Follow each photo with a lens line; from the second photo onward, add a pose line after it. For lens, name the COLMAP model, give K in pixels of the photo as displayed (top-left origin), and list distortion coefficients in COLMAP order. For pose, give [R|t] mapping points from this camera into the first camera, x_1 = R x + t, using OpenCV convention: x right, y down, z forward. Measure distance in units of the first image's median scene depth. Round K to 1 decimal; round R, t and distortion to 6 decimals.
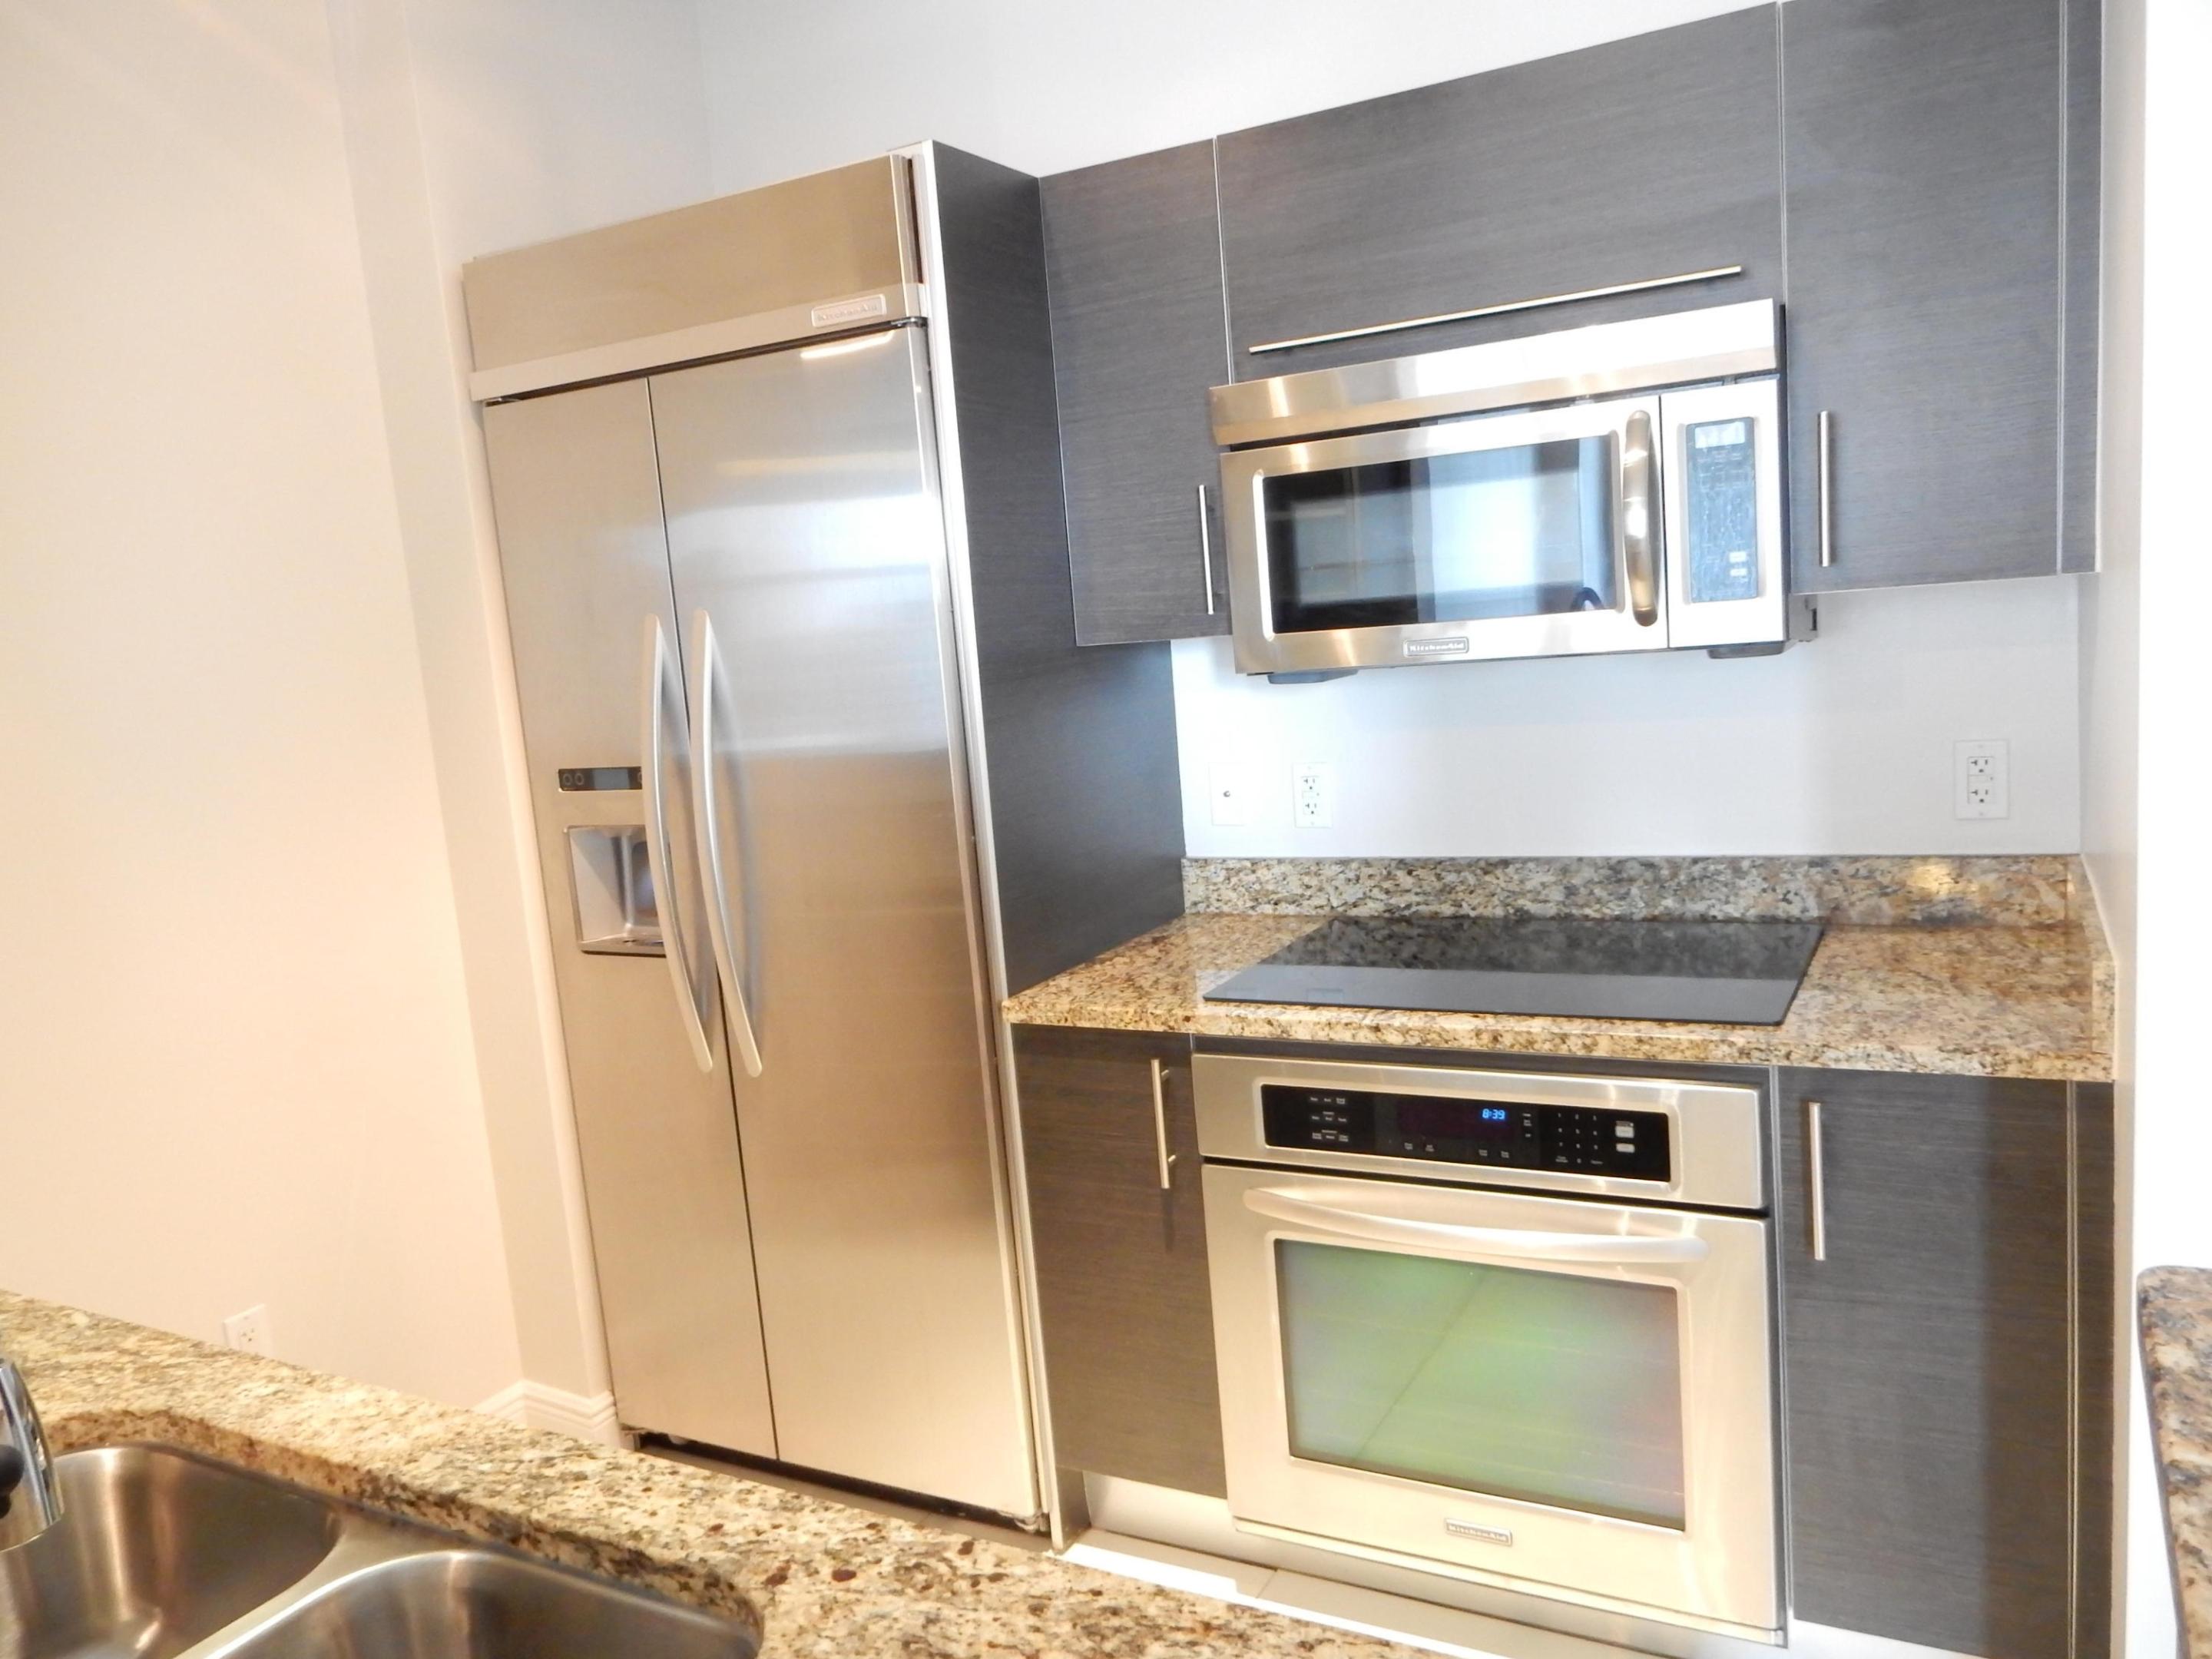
lens RADIAL K [[1599.1, 0, 1106.0], [0, 1599.1, 829.5], [0, 0, 1]] dist [-0.026543, 0.000792]
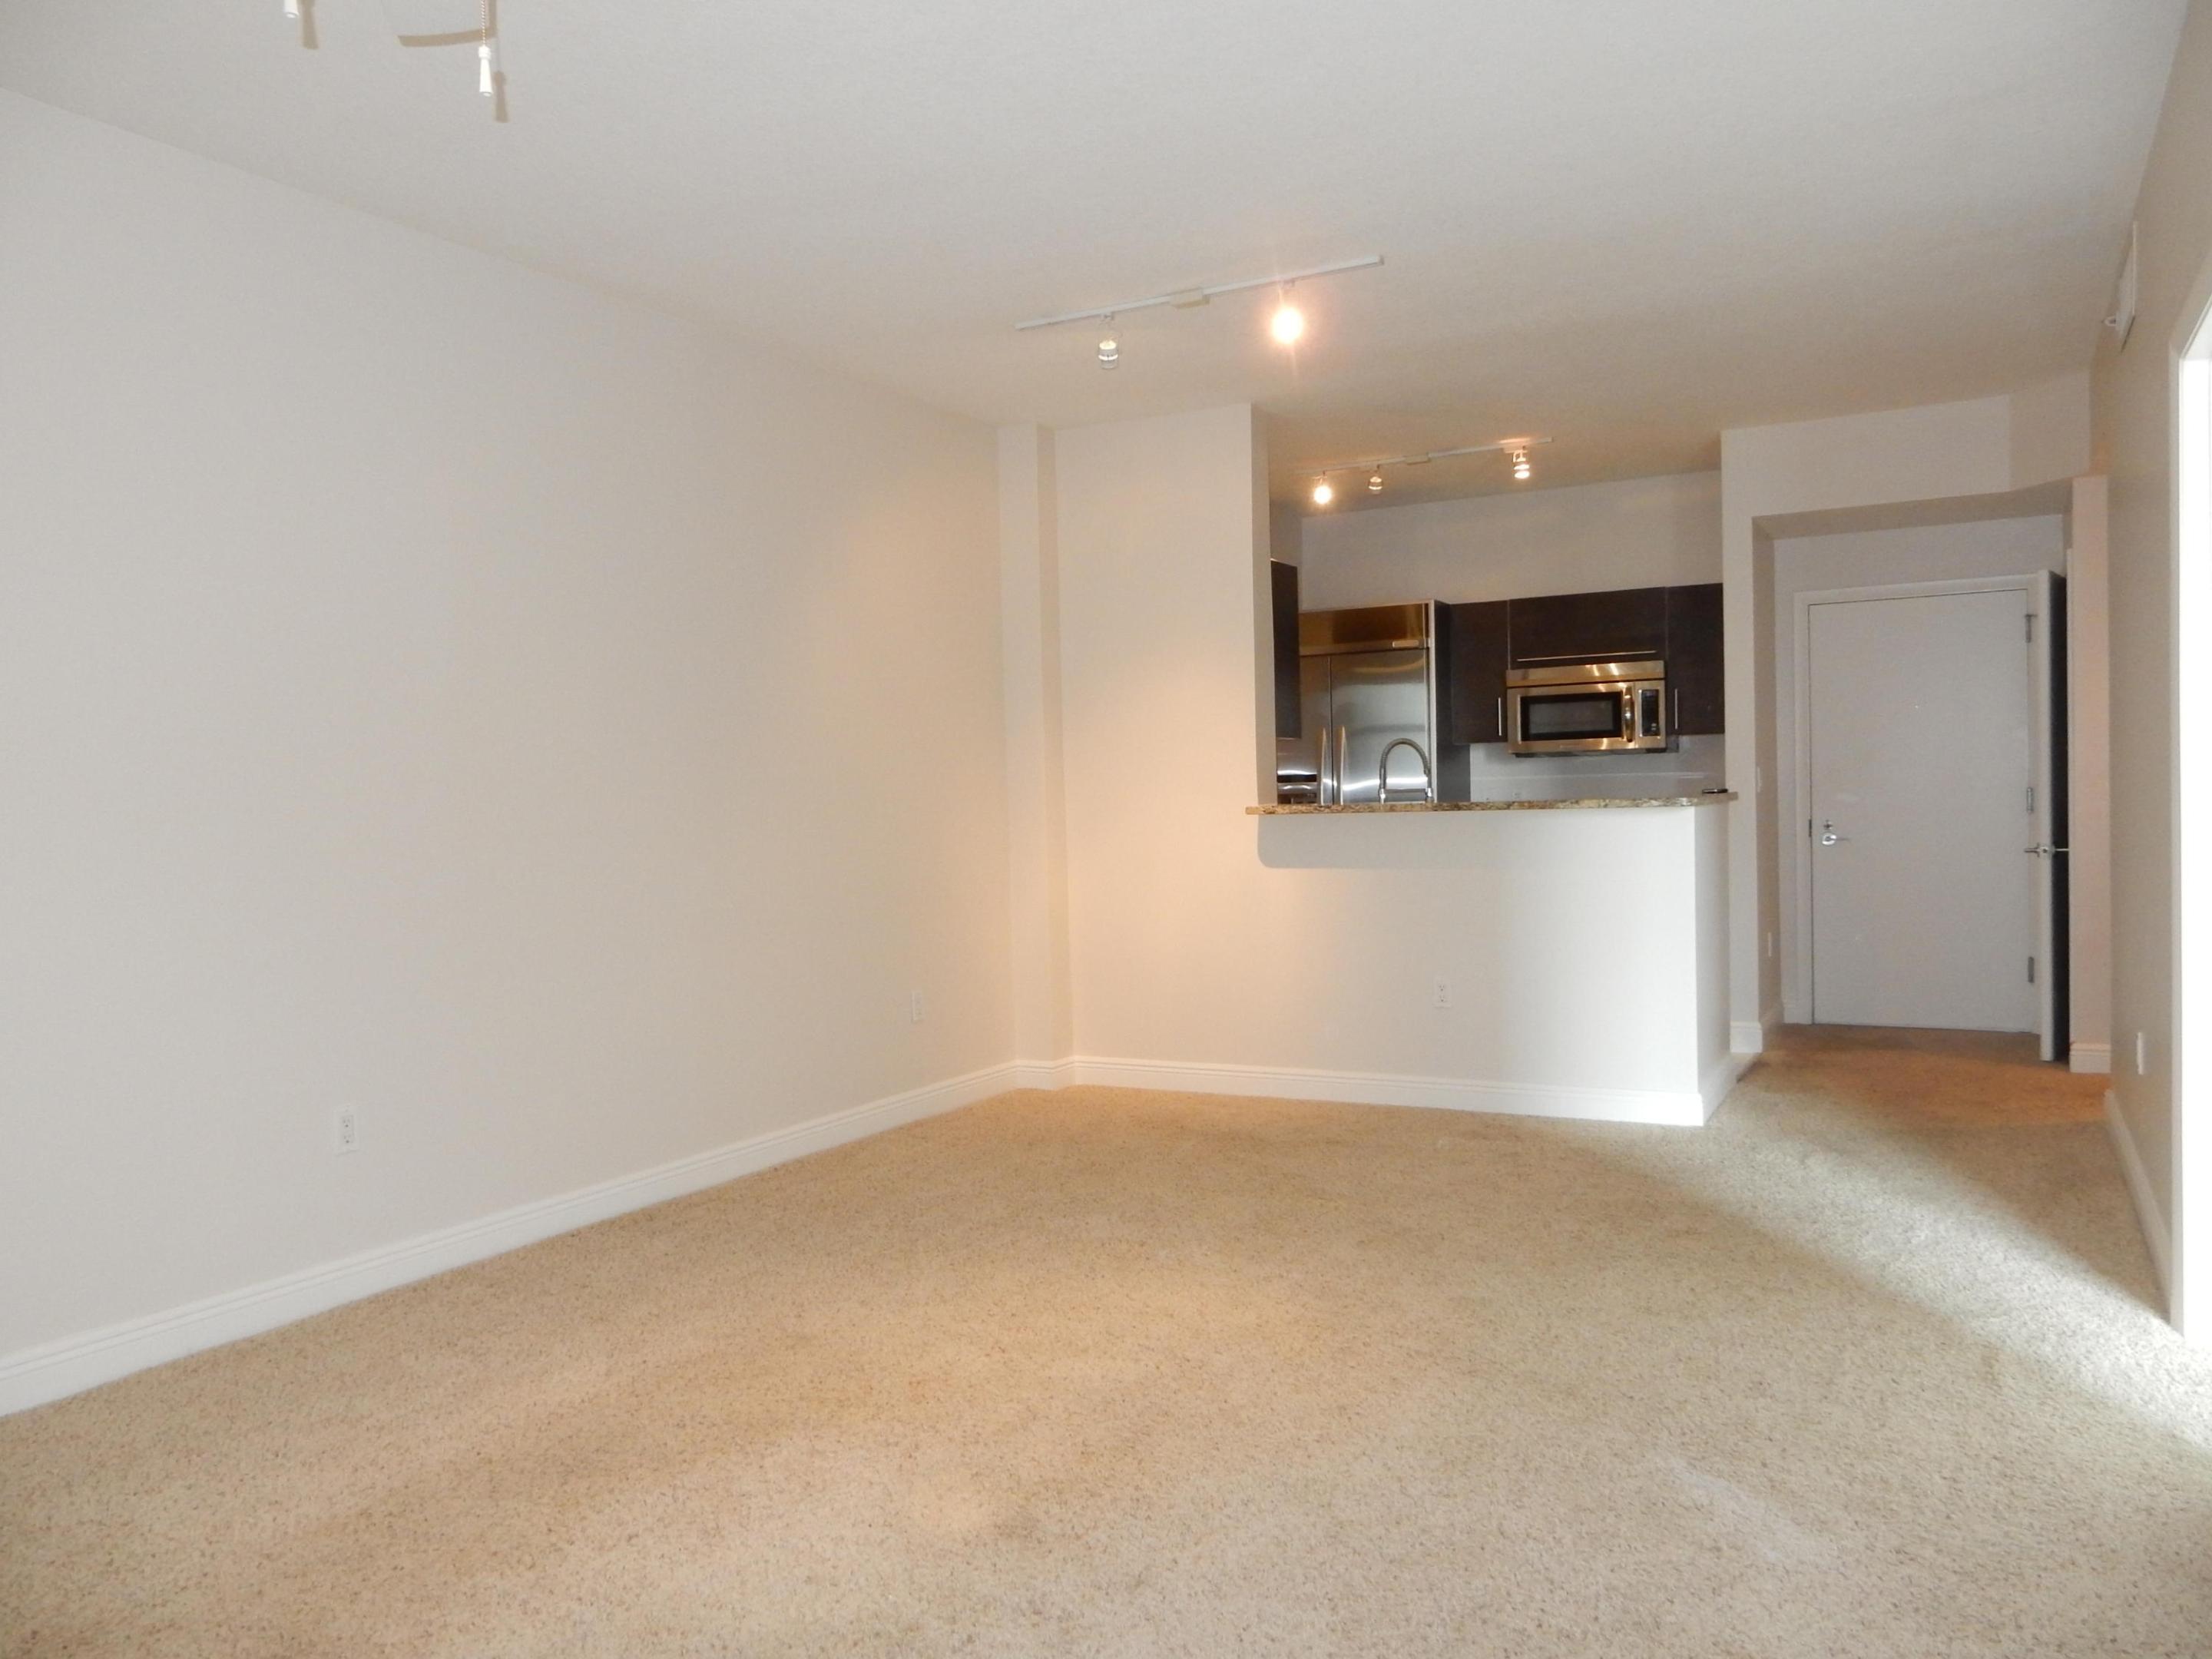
lens RADIAL K [[1599.1, 0, 1106.0], [0, 1599.1, 829.5], [0, 0, 1]] dist [-0.026543, 0.000792]
pose [[0.998164, 0.058553, 0.015527, -0.881450], [-0.056129, 0.990382, -0.126466, 0.582746], [-0.022783, 0.125362, 0.991849, -2.507966]]
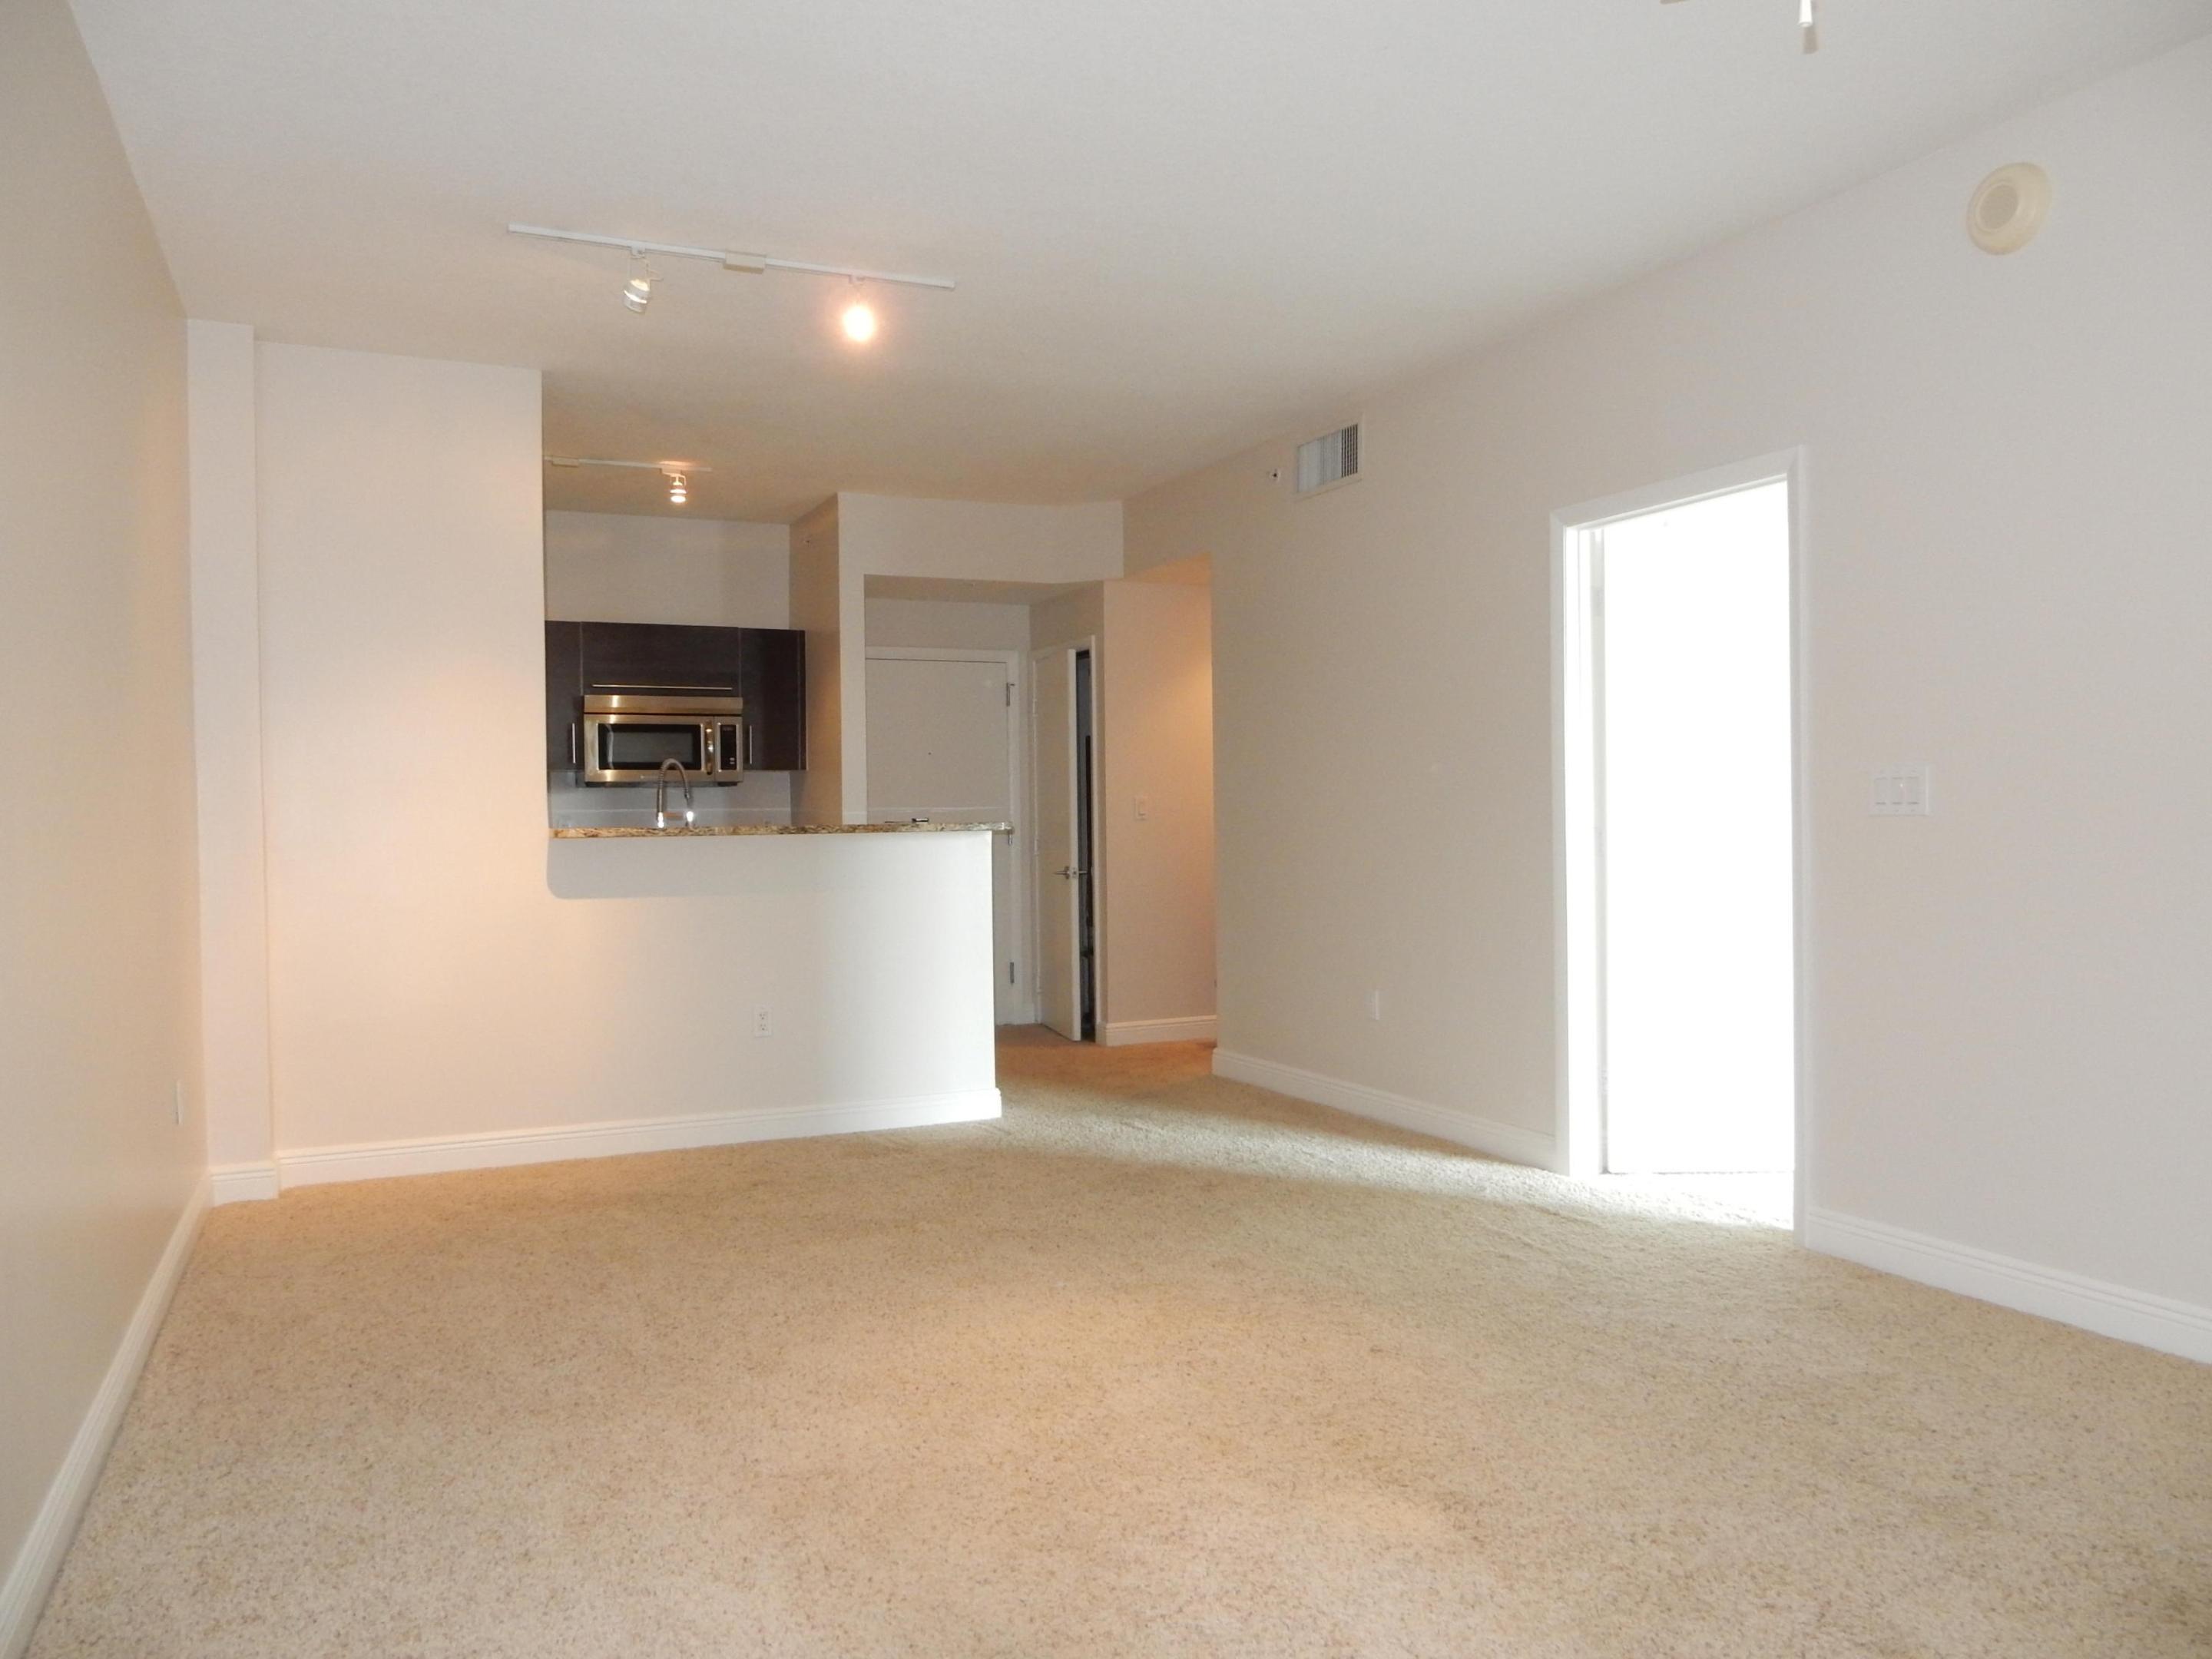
lens RADIAL K [[1599.1, 0, 1106.0], [0, 1599.1, 829.5], [0, 0, 1]] dist [-0.026543, 0.000792]
pose [[0.583910, 0.071589, 0.808655, -2.064588], [0.081390, 0.985923, -0.146052, 0.601643], [-0.807728, 0.151098, 0.569864, -1.820240]]
